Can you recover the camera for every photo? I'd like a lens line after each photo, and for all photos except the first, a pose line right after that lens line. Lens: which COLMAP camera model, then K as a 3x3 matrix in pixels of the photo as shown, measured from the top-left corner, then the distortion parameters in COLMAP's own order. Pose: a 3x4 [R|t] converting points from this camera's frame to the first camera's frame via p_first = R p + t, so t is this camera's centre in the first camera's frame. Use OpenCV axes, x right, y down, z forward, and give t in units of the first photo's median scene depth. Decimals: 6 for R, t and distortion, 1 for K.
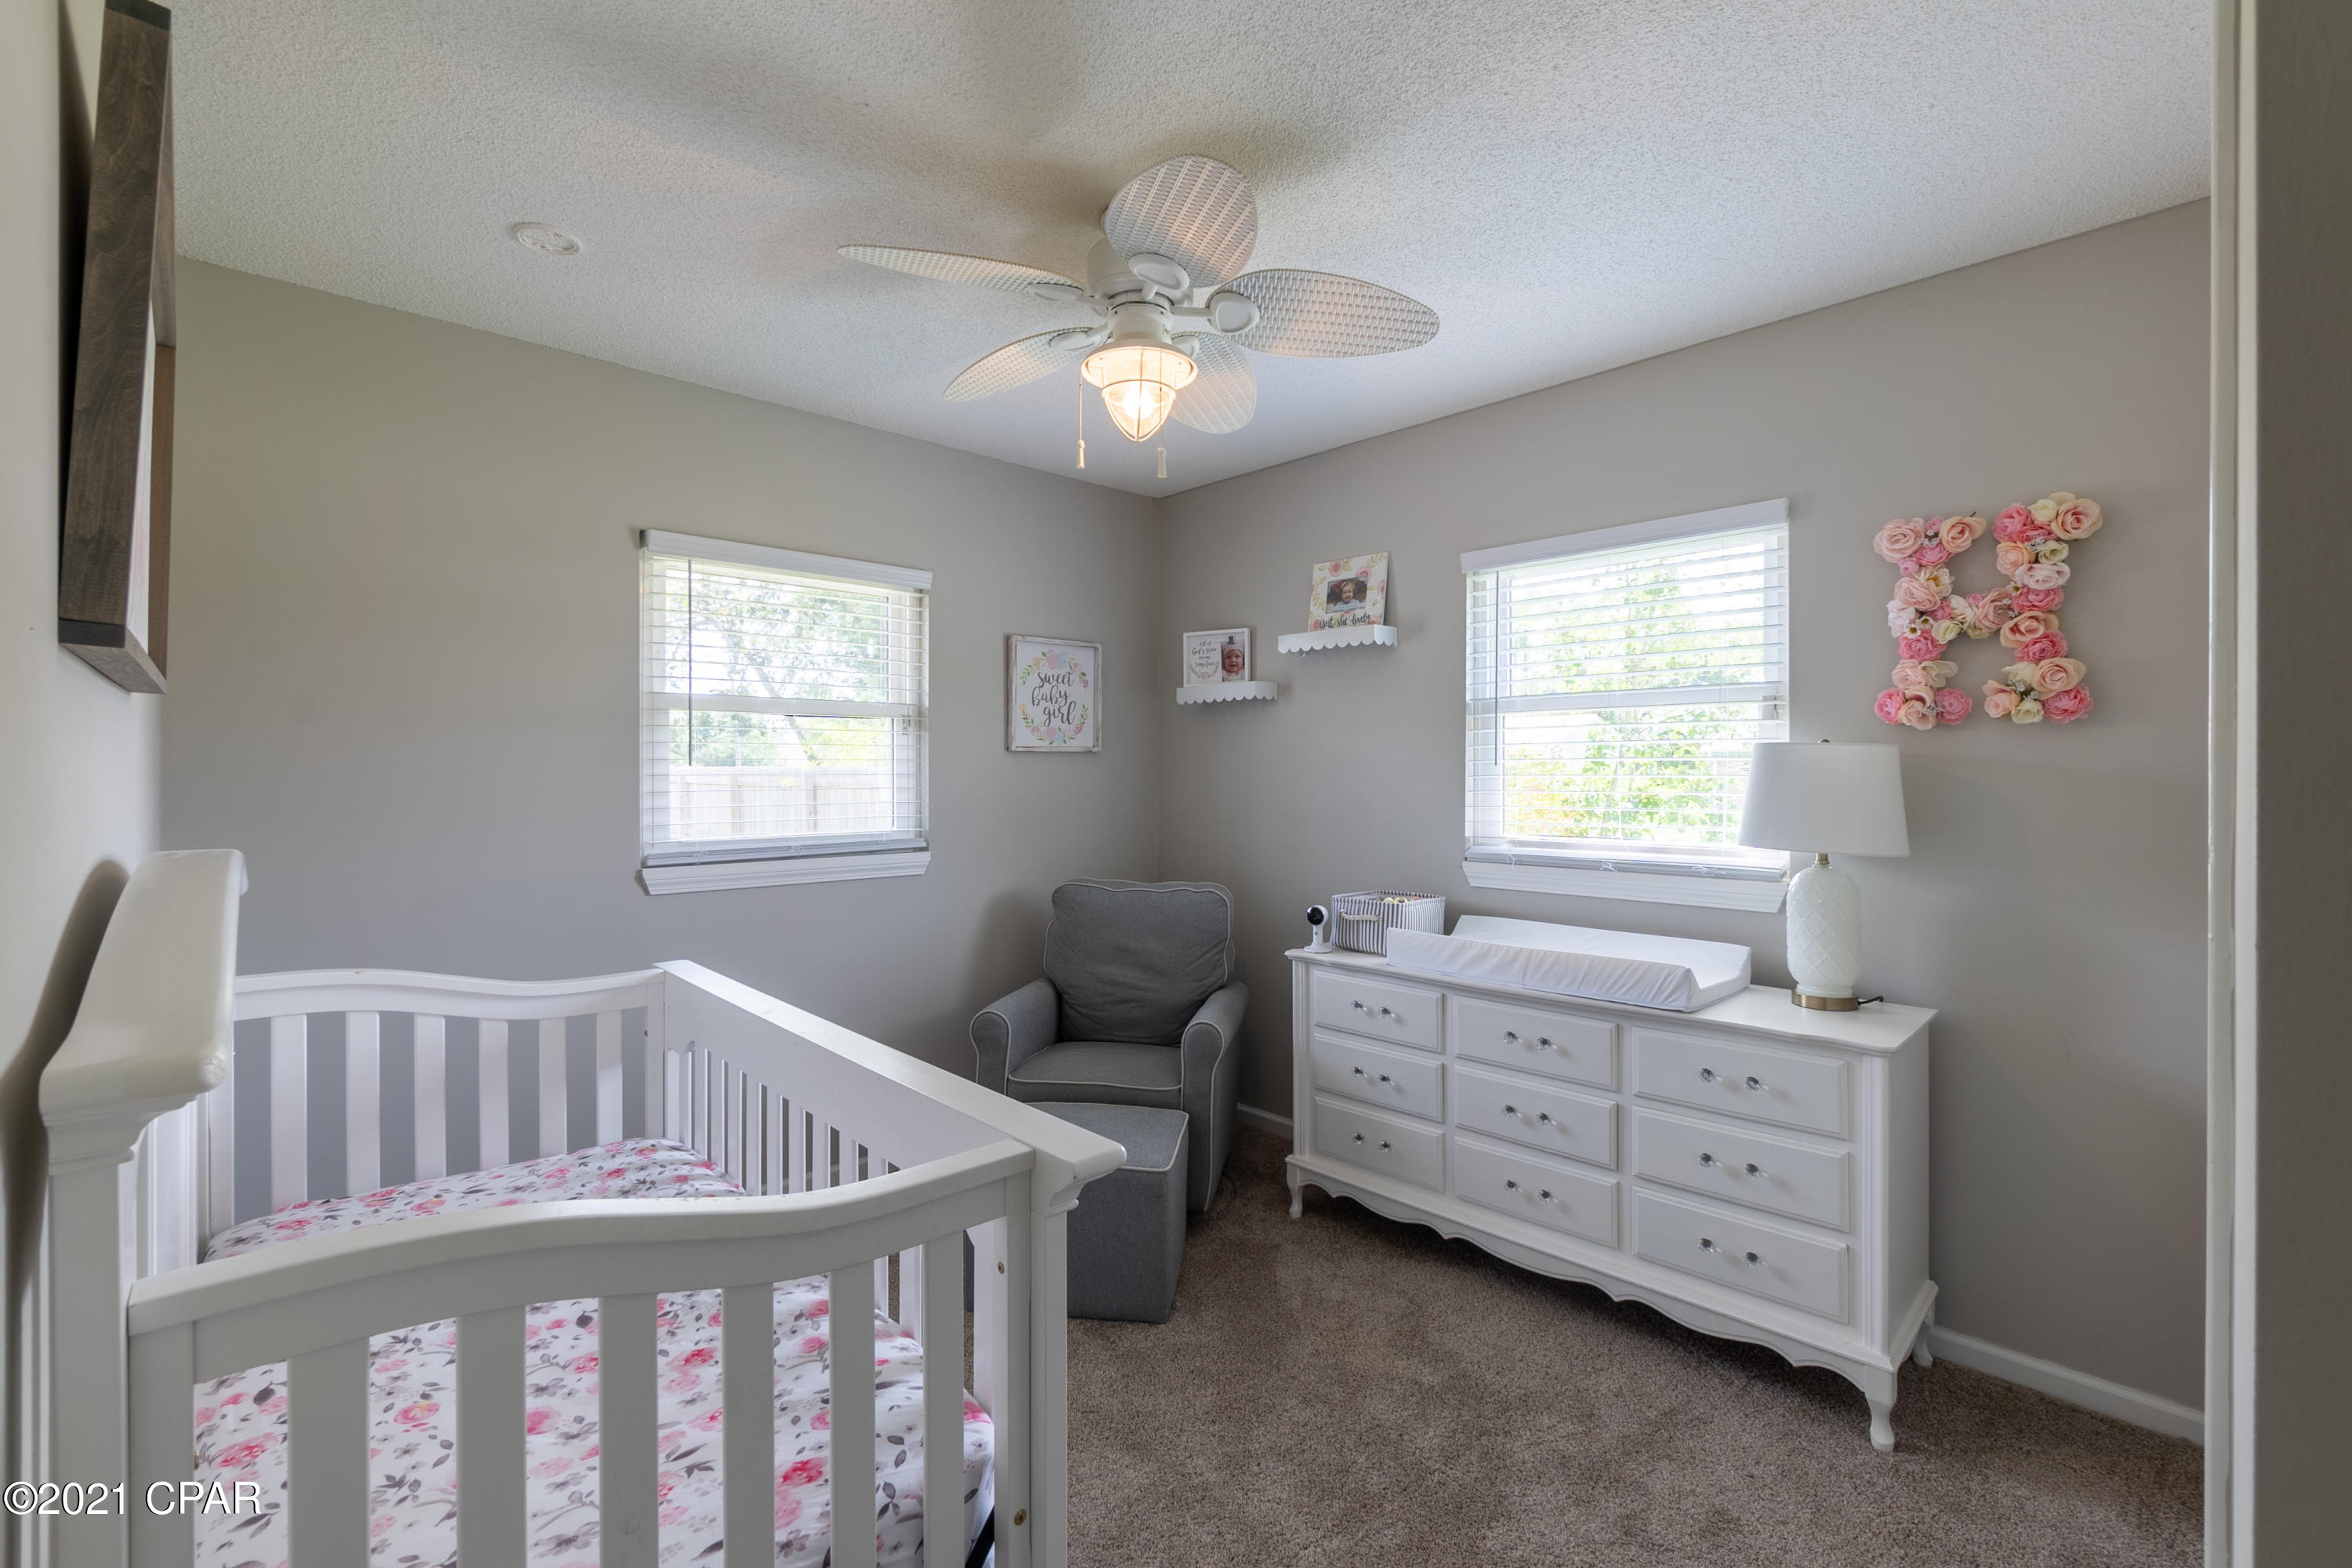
lens RADIAL K [[1052.5, 0, 1176.0], [0, 1052.5, 784.0], [0, 0, 1]] dist [-0.029978, -0.000104]
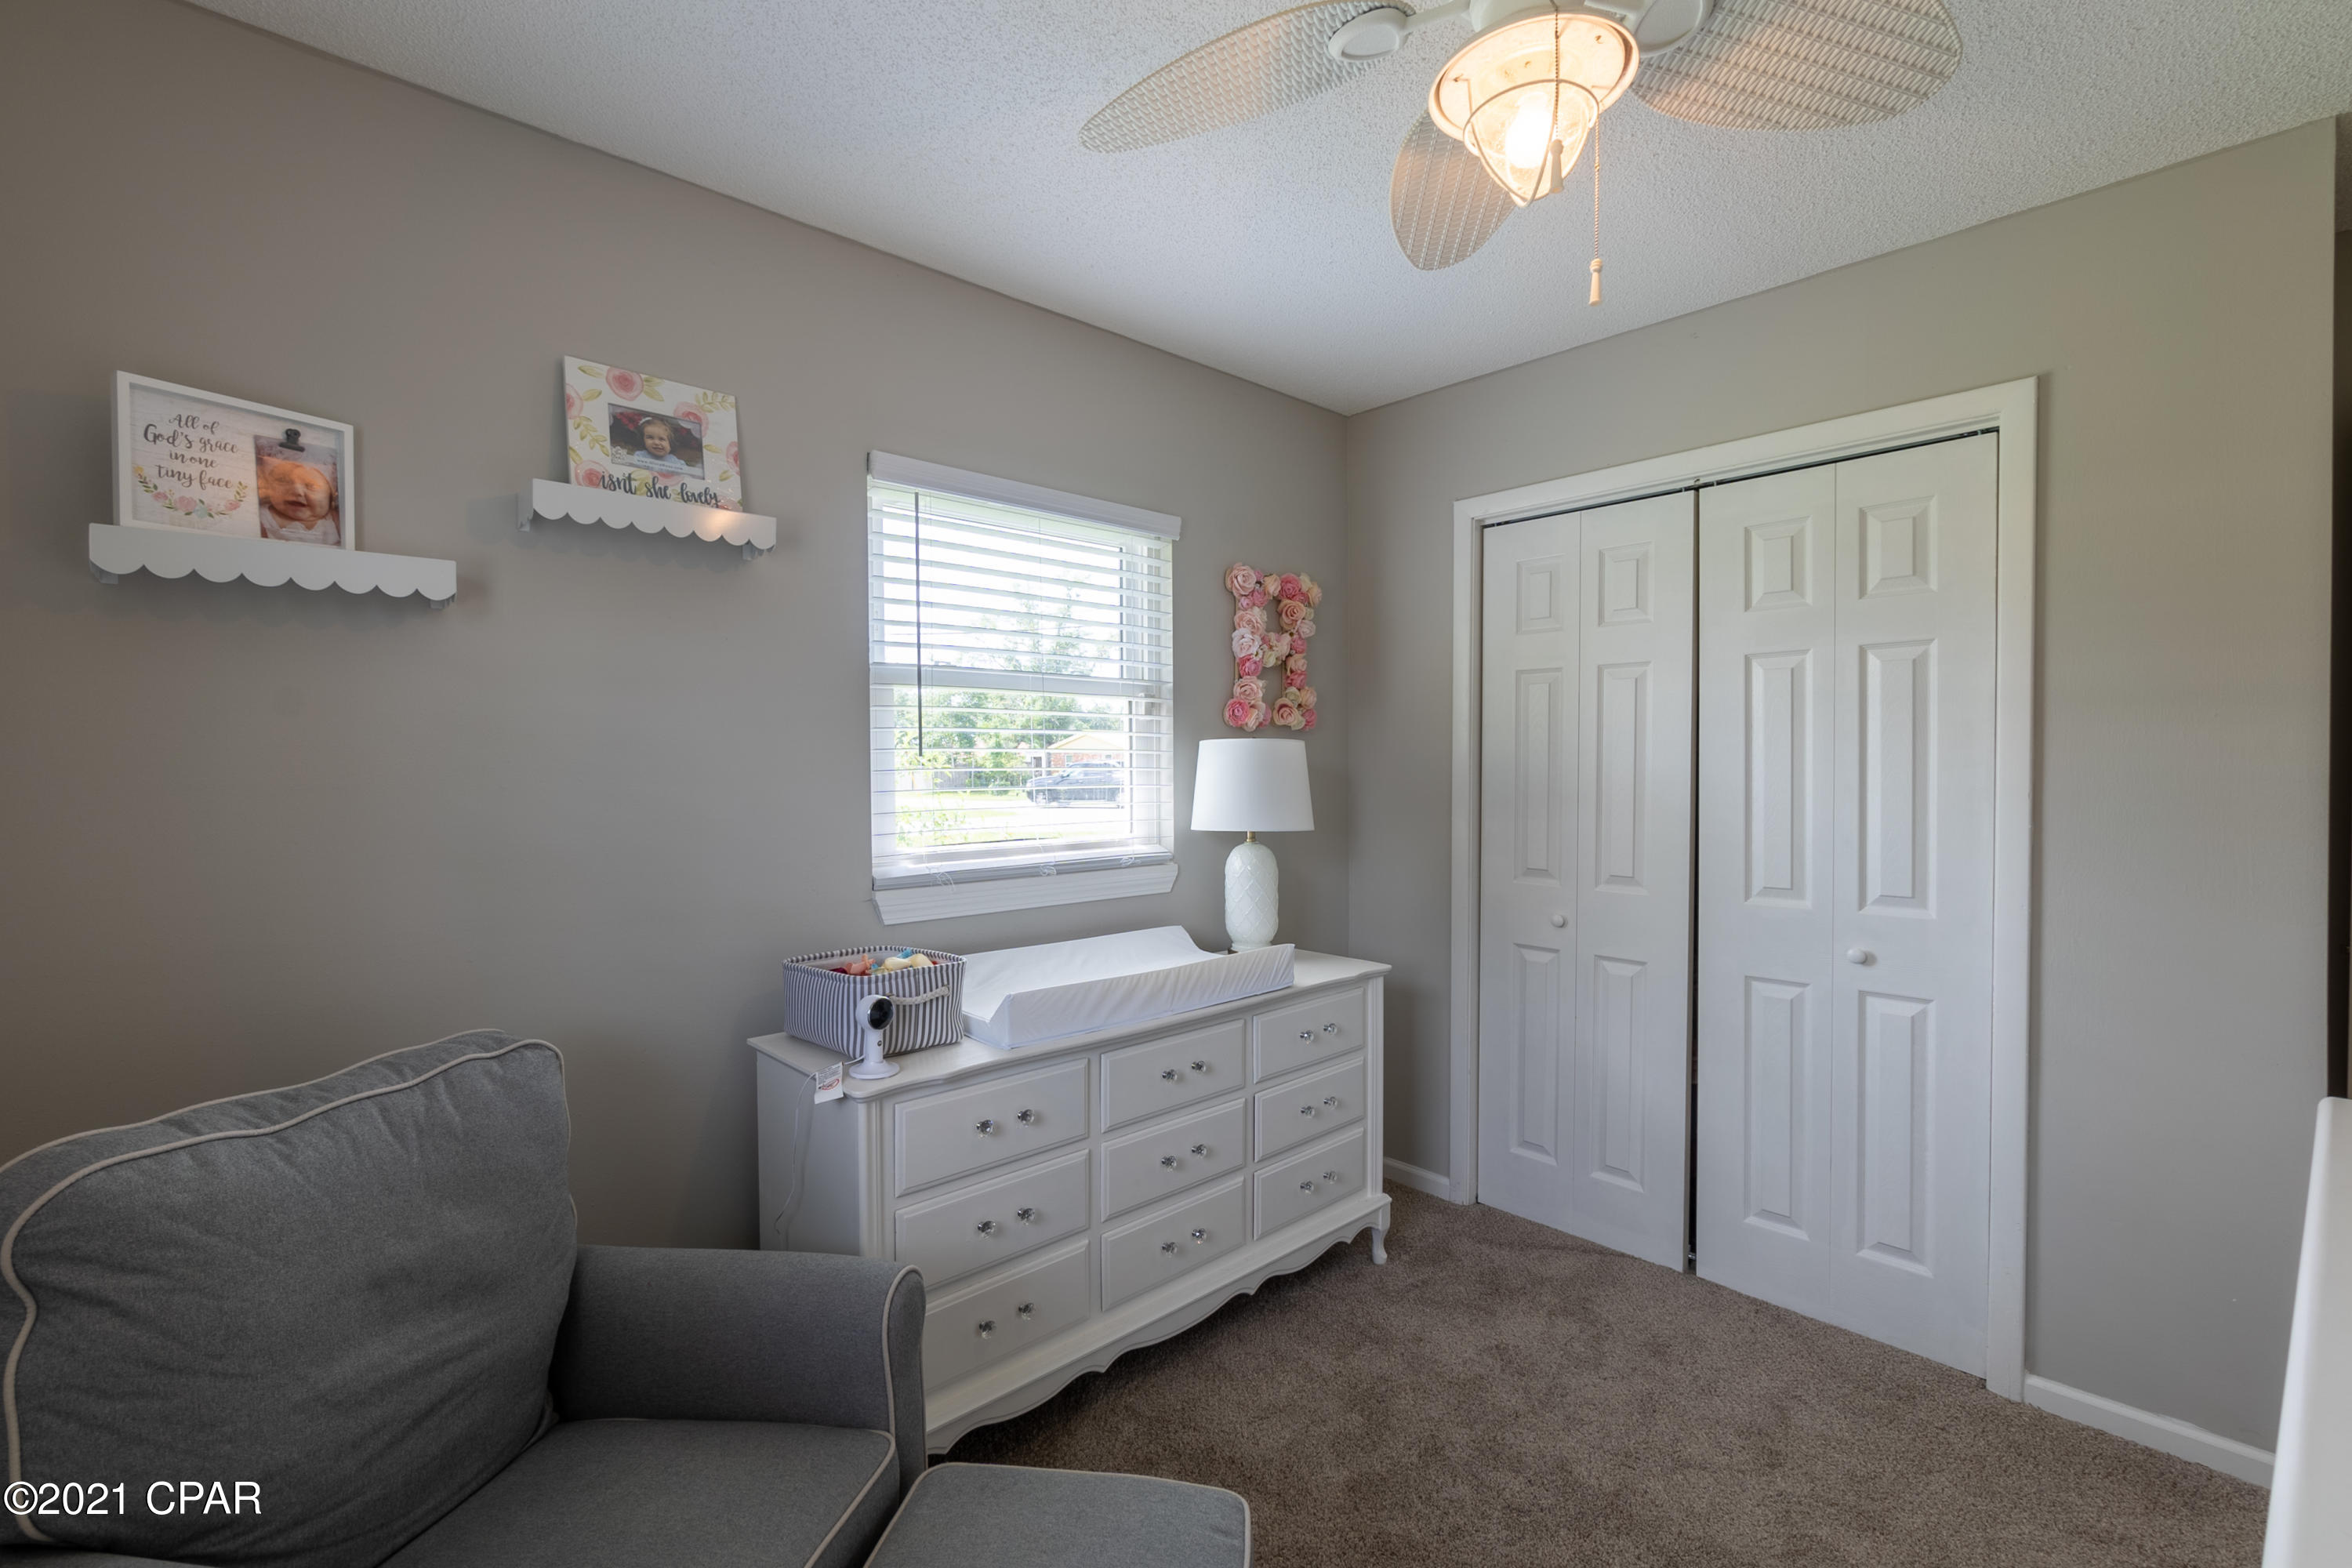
lens RADIAL K [[1052.5, 0, 1176.0], [0, 1052.5, 784.0], [0, 0, 1]] dist [-0.029978, -0.000104]
pose [[-0.014055, -0.020086, 0.999699, -0.474347], [0.009783, 0.999748, 0.020225, -0.011697], [-0.999853, 0.010064, -0.013854, 0.898431]]
